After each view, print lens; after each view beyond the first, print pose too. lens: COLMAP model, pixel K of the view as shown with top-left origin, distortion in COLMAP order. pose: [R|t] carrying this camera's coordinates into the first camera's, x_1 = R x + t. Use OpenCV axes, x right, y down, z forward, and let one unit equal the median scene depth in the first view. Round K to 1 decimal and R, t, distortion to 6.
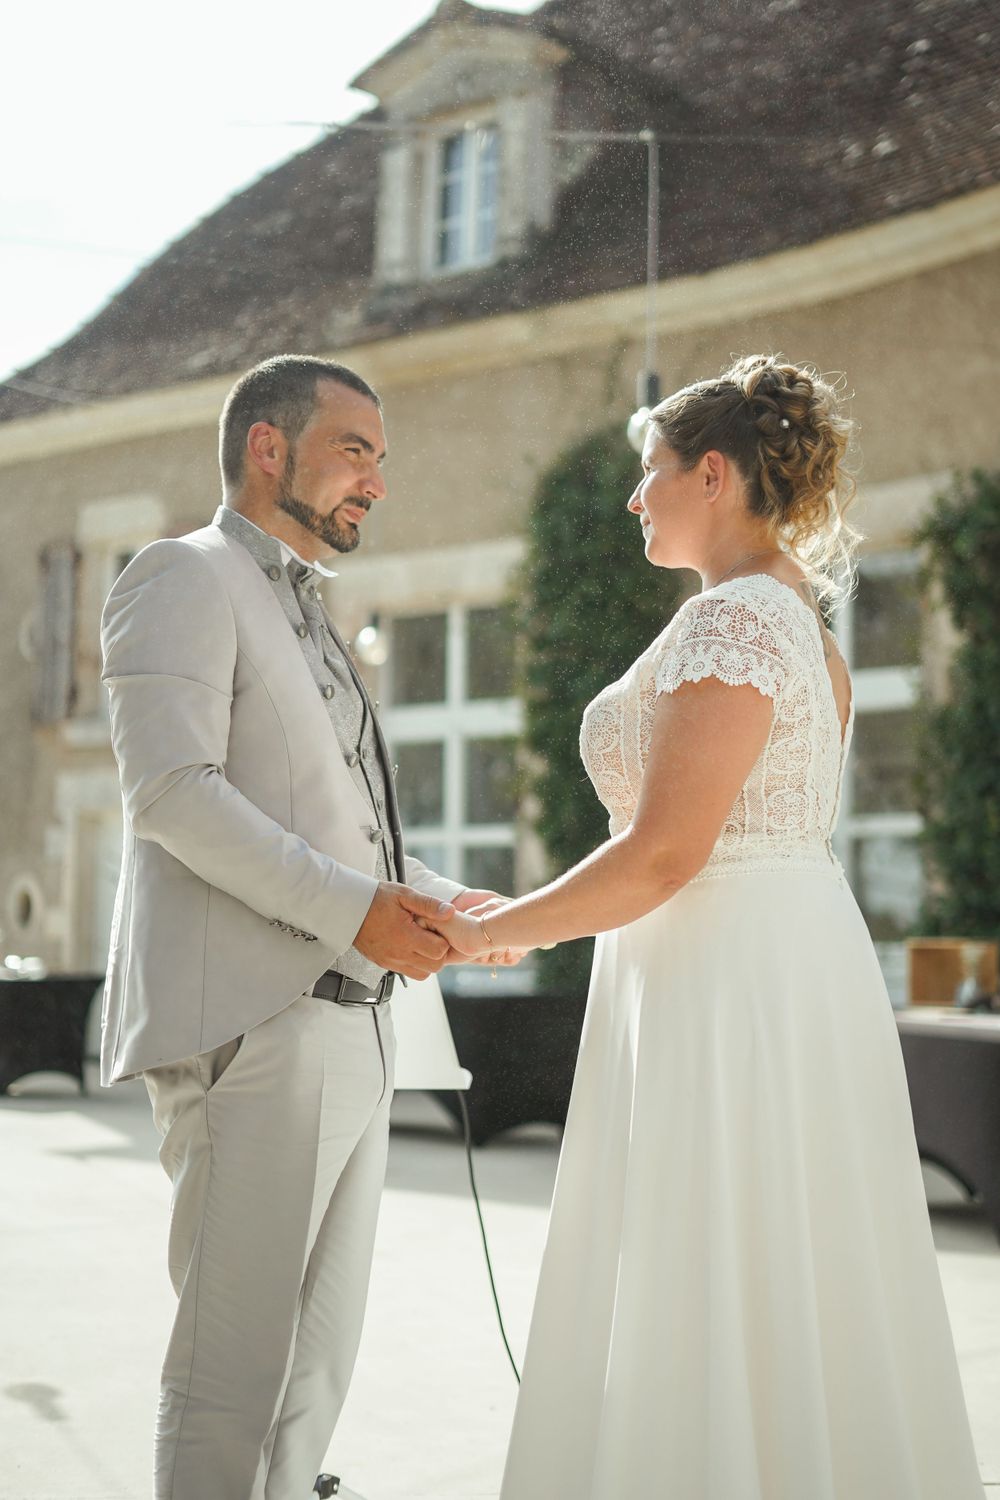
lens RADIAL K [[2188.5, 0, 497.3], [0, 2188.5, 759.9], [0, 0, 1]] dist [-0.030968, 0.000000]
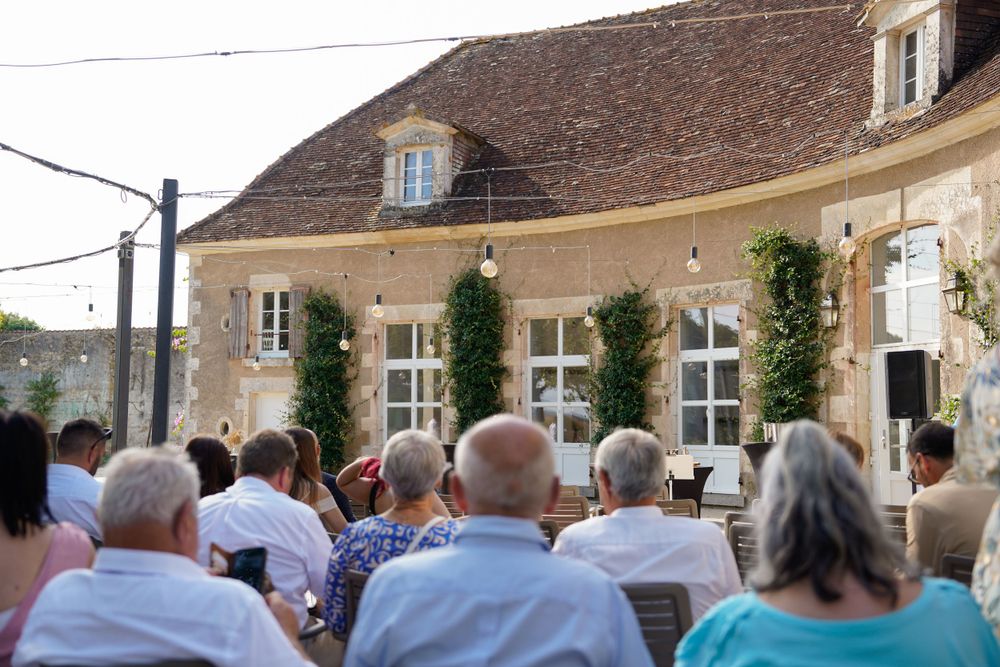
lens RADIAL K [[1174.1, 0, 502.3], [0, 1174.1, 336.3], [0, 0, 1]] dist [0.065027, 0.000000]
pose [[0.962052, 0.011625, 0.272619, -0.326950], [-0.014362, 0.999864, 0.008048, -0.067274], [-0.272489, -0.011658, 0.962088, -0.503465]]
